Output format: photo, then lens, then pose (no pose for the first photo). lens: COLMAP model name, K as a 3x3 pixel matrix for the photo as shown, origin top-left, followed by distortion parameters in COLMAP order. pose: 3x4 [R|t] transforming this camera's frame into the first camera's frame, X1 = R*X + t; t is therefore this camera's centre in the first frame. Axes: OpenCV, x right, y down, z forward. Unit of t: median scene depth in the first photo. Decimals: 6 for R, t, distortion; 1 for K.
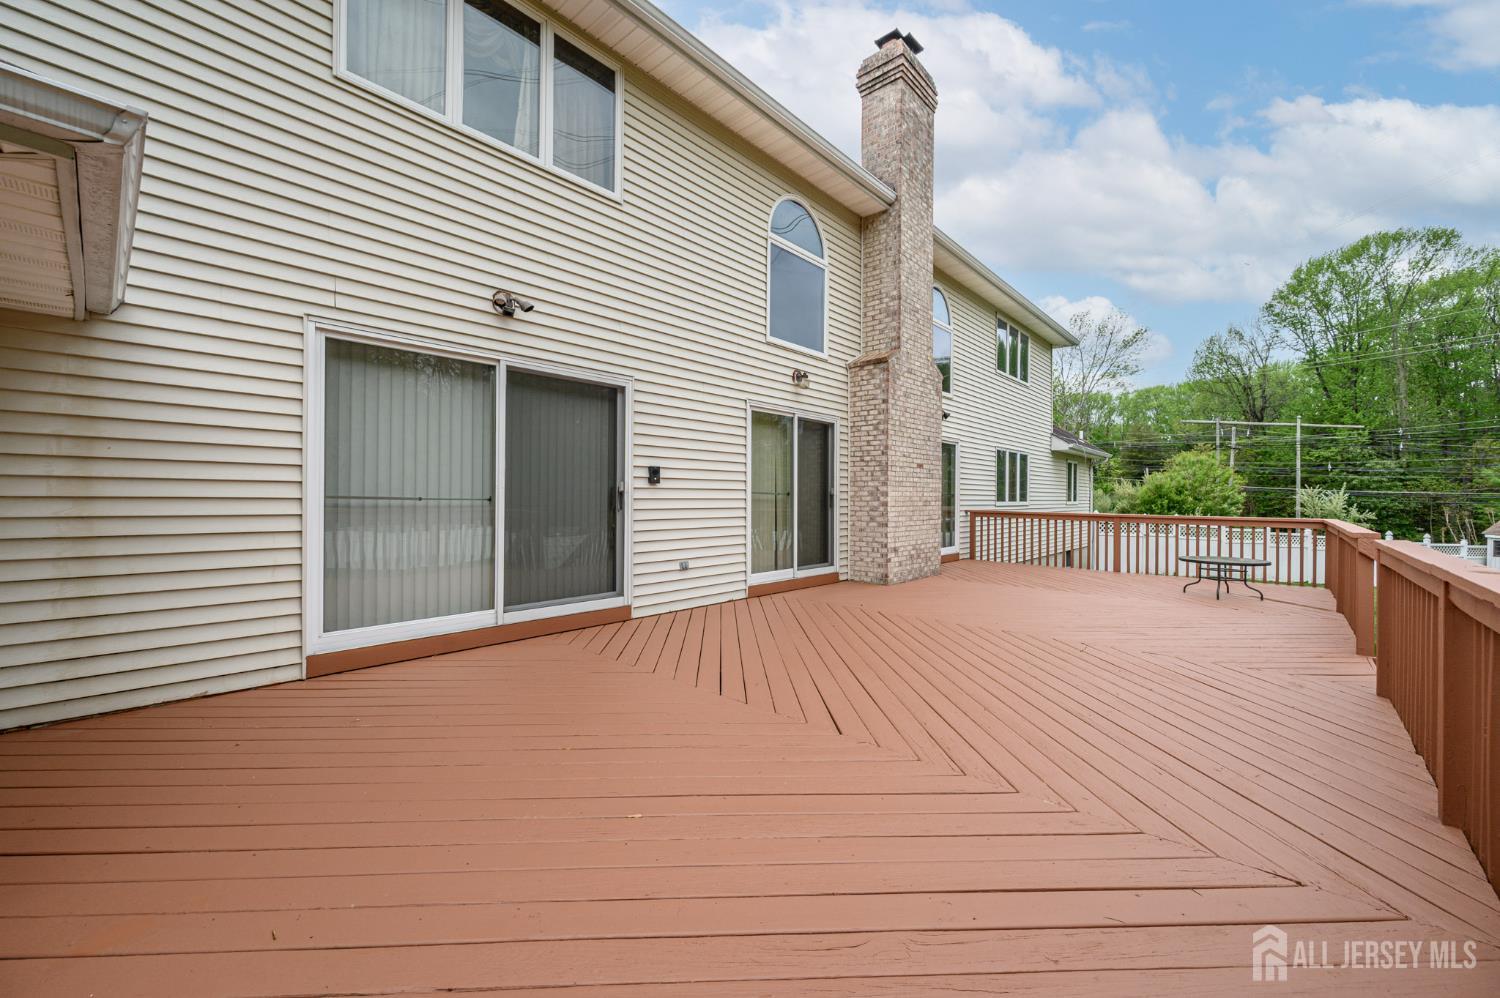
lens RADIAL K [[597.3, 0, 750.0], [0, 597.3, 499.0], [0, 0, 1]] dist [-0.043068, 0.012767]
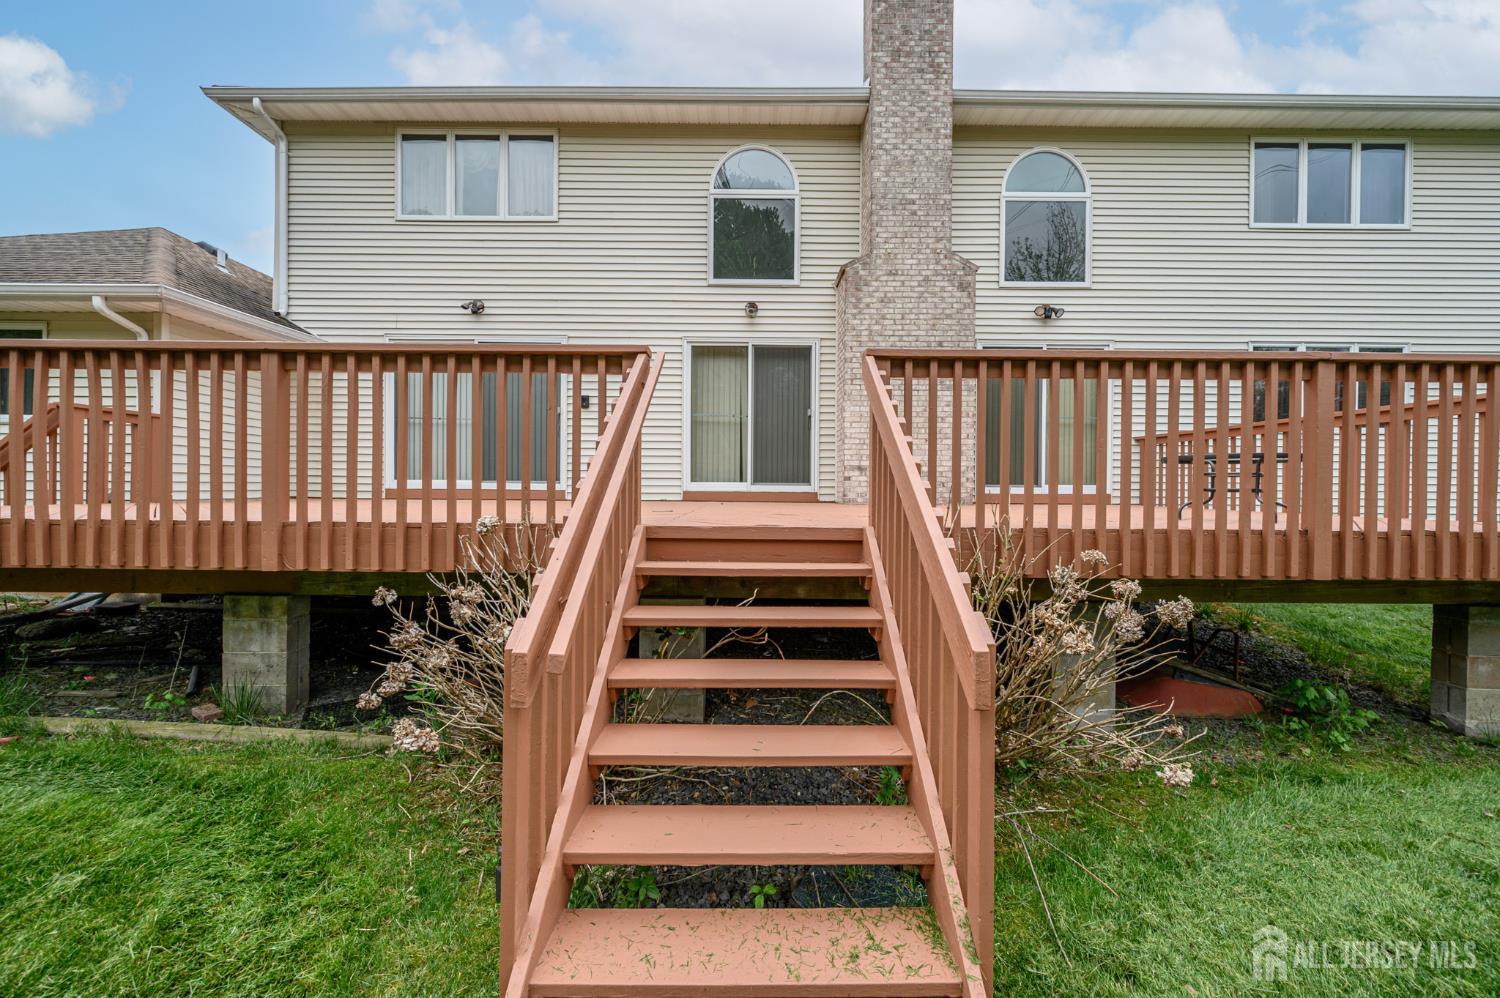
lens RADIAL K [[597.3, 0, 750.0], [0, 597.3, 499.0], [0, 0, 1]] dist [-0.043068, 0.012767]
pose [[0.660640, 0.028073, -0.750178, 0.873509], [-0.010036, 0.999542, 0.028566, 0.112216], [0.750636, -0.011343, 0.660619, 0.251691]]
